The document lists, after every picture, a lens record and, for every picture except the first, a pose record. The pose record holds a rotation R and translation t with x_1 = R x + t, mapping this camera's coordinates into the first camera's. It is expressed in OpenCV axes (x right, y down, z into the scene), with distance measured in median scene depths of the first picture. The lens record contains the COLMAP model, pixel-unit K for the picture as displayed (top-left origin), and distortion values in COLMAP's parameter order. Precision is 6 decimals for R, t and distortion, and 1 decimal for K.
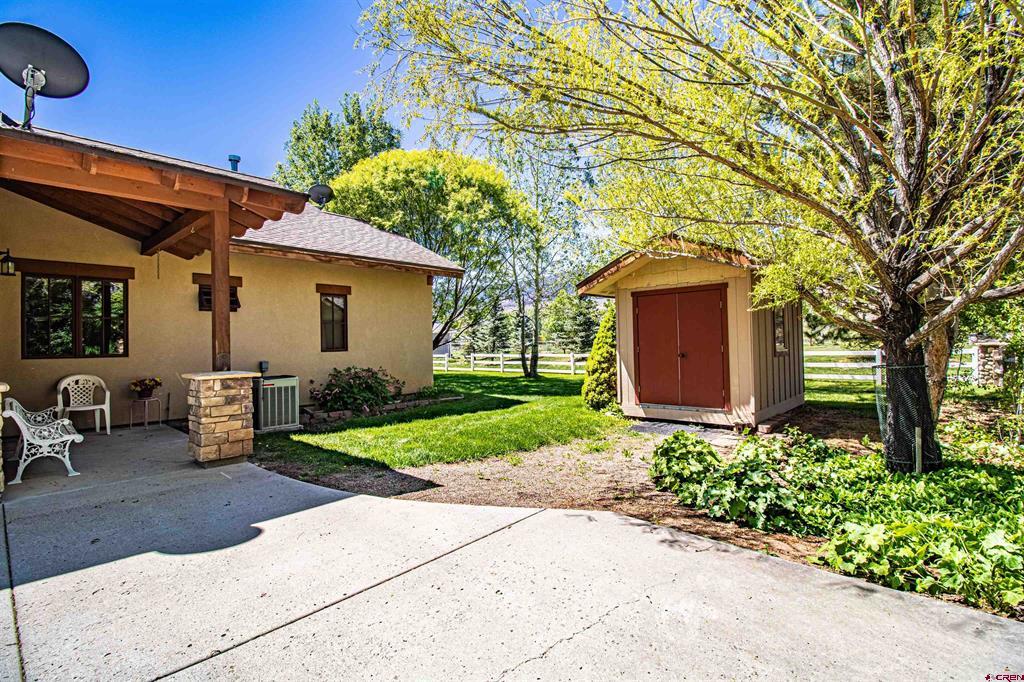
lens RADIAL K [[472.3, 0, 511.8], [0, 472.3, 338.5], [0, 0, 1]] dist [0.003504, 0.000138]
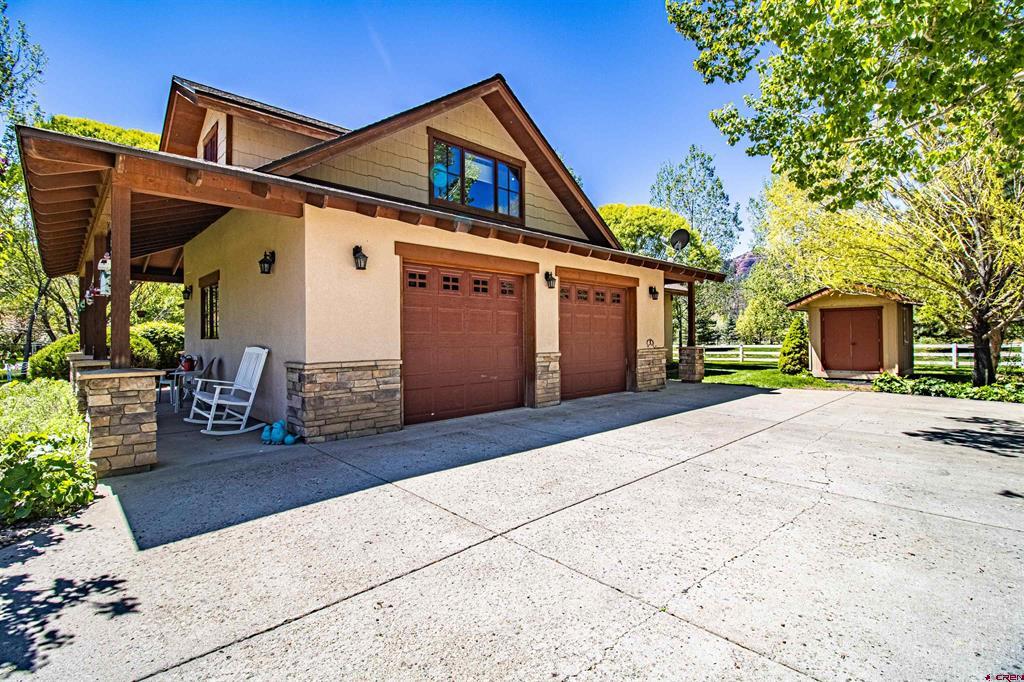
lens RADIAL K [[472.3, 0, 514.5], [0, 472.3, 339.2], [0, 0, 1]] dist [0.003504, 0.000138]
pose [[0.997685, 0.004581, -0.067848, -0.812689], [-0.003835, 0.999931, 0.011128, 0.000640], [0.067894, -0.010842, 0.997634, -0.926014]]
